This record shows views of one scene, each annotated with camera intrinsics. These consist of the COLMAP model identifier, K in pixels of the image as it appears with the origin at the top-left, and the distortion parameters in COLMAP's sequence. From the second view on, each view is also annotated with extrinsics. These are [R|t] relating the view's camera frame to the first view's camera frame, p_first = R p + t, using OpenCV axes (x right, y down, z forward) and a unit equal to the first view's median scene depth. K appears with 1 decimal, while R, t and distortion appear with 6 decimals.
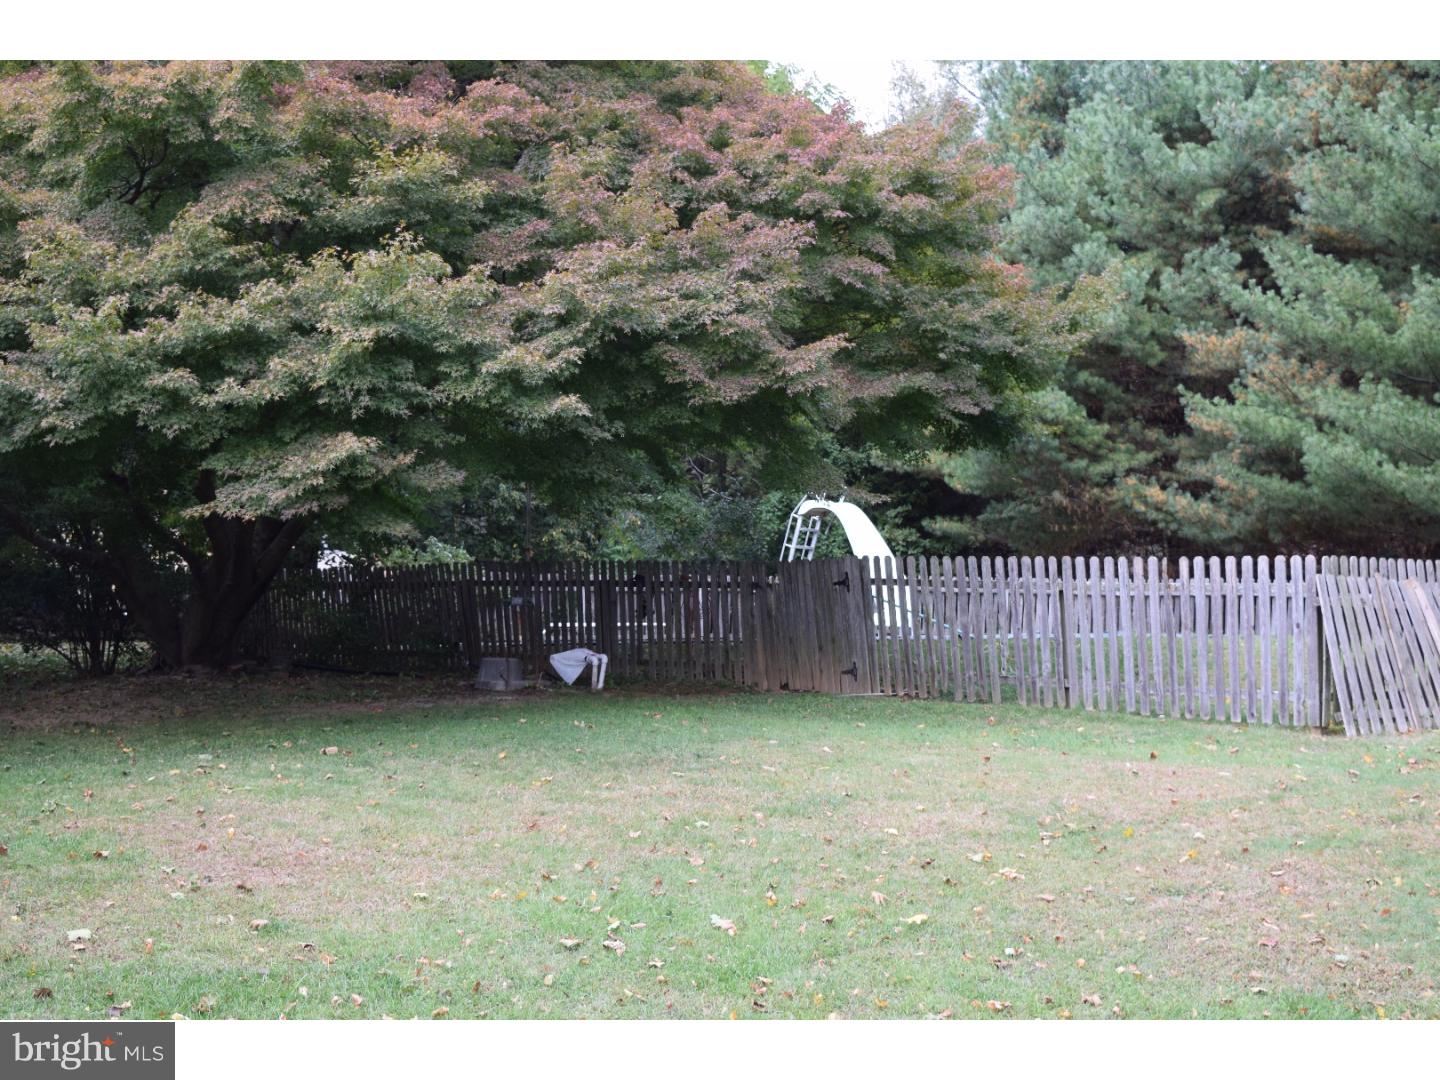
lens RADIAL K [[2364.0, 0, 720.0], [0, 2364.0, 540.0], [0, 0, 1]] dist [0.017204, -0.092085]
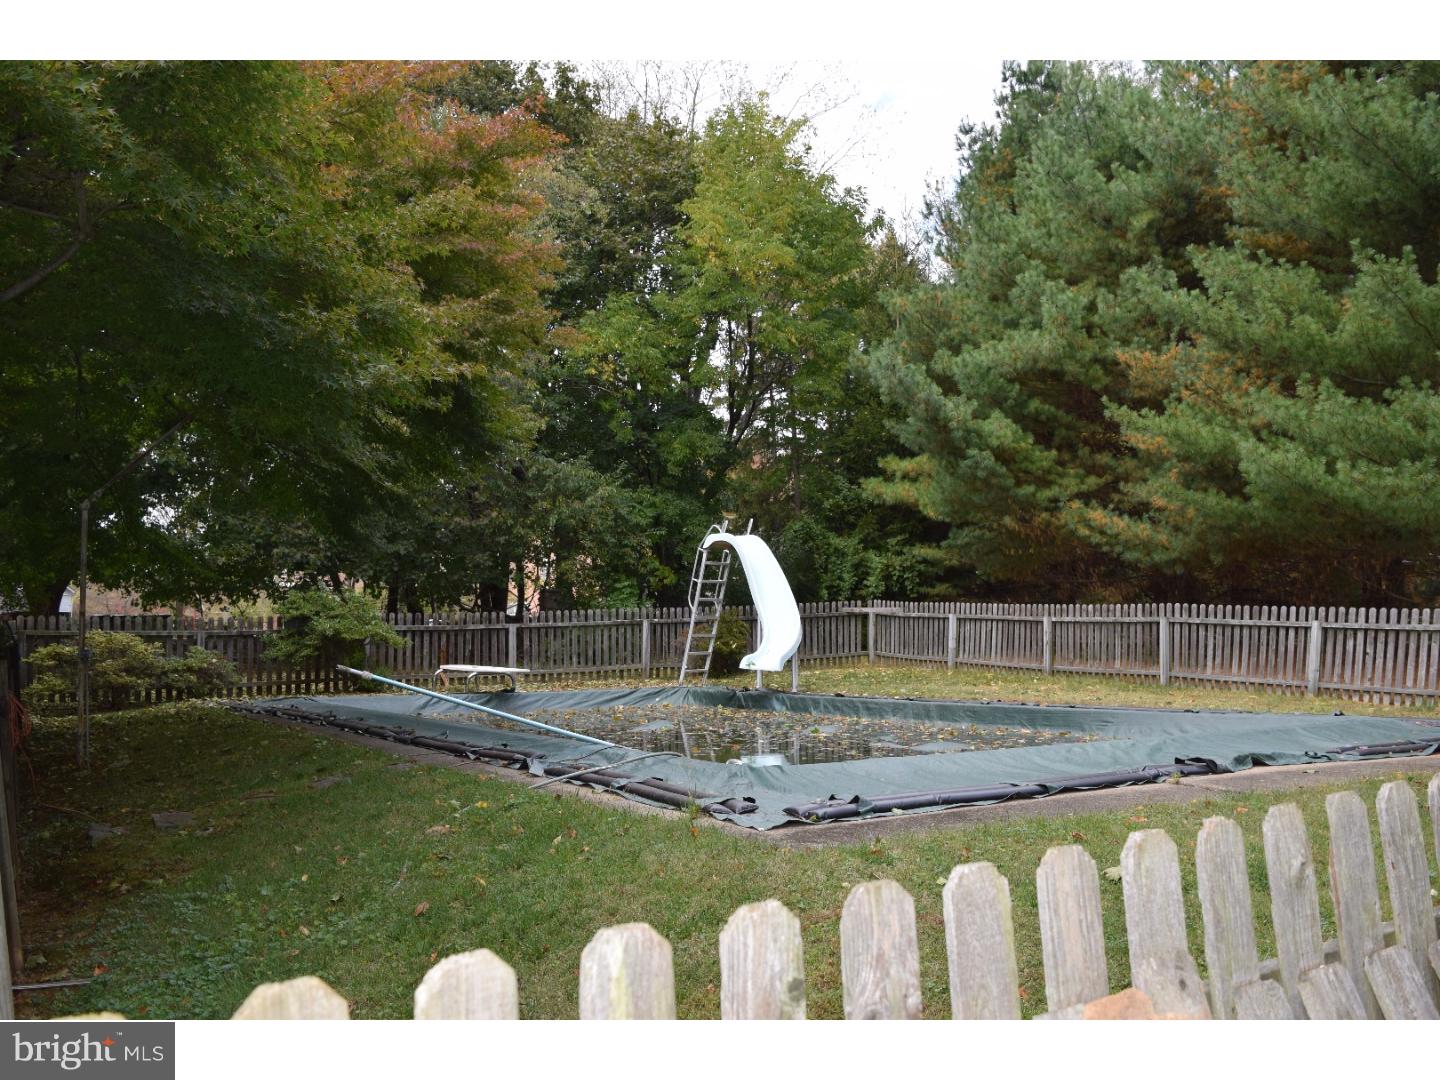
lens RADIAL K [[1467.3, 0, 720.0], [0, 1467.3, 540.0], [0, 0, 1]] dist [-0.048643, 0.017007]
pose [[0.990120, -0.031525, -0.136634, 0.123327], [0.029454, 0.999419, -0.017152, -0.003669], [0.137095, 0.012958, 0.990473, 0.410579]]
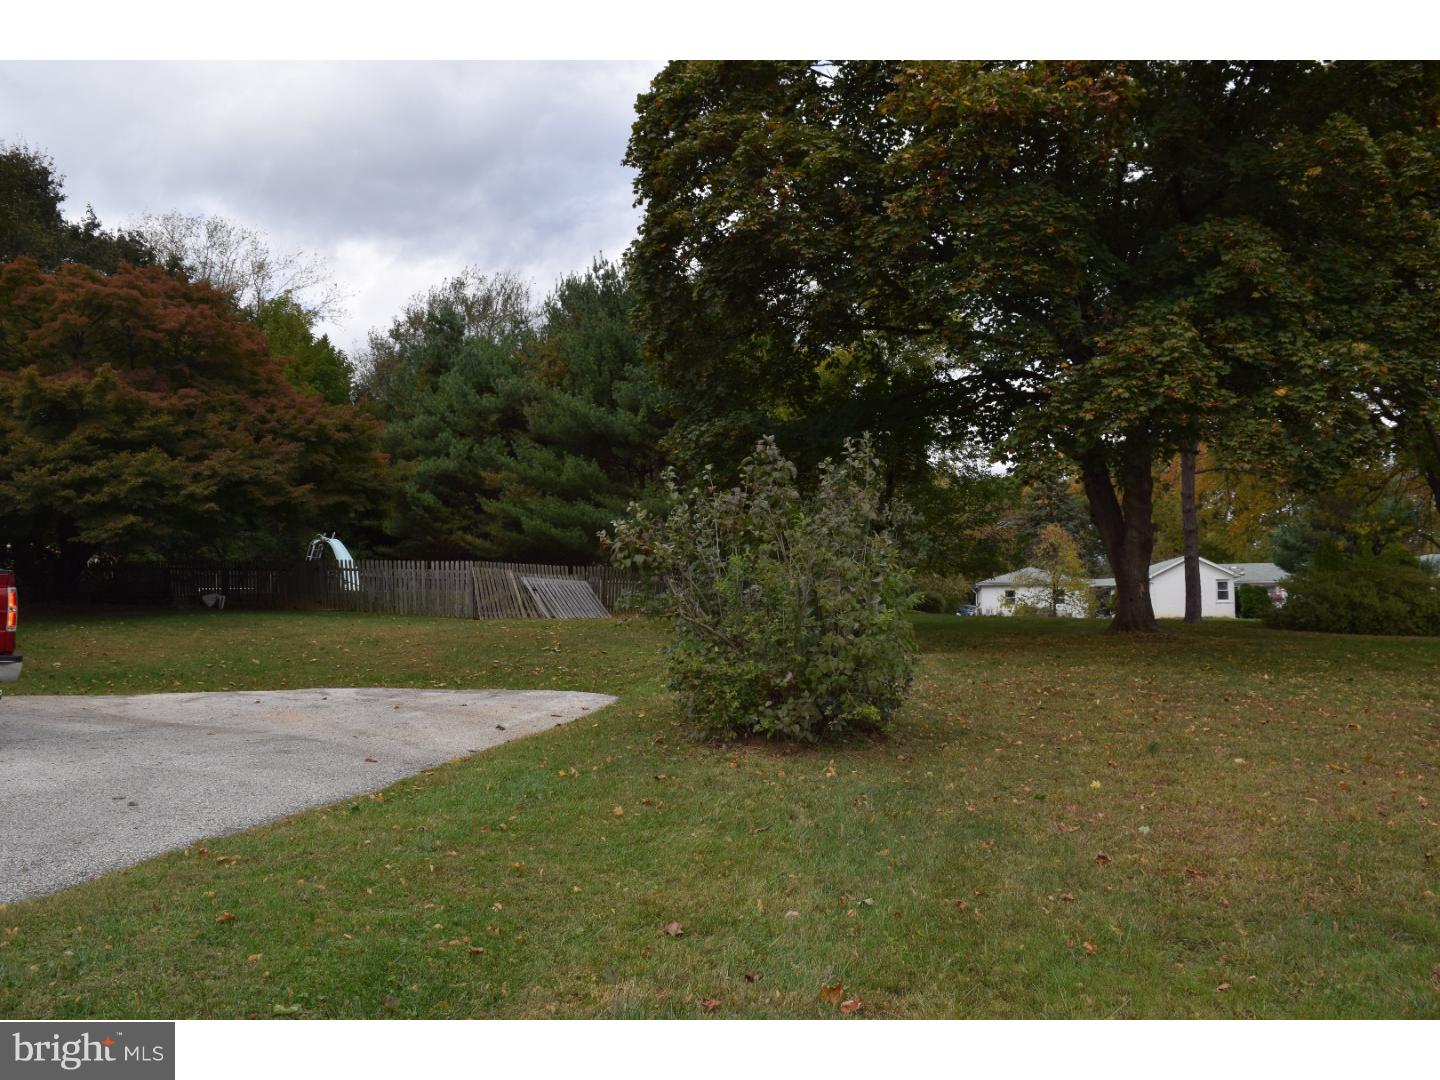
lens RADIAL K [[1131.0, 0, 720.0], [0, 1131.0, 540.0], [0, 0, 1]] dist [-0.095335, 0.001847]
pose [[0.933496, 0.020666, 0.357991, 0.012461], [-0.015160, 0.999720, -0.018180, 0.000157], [-0.358267, 0.011544, 0.933548, -0.191337]]
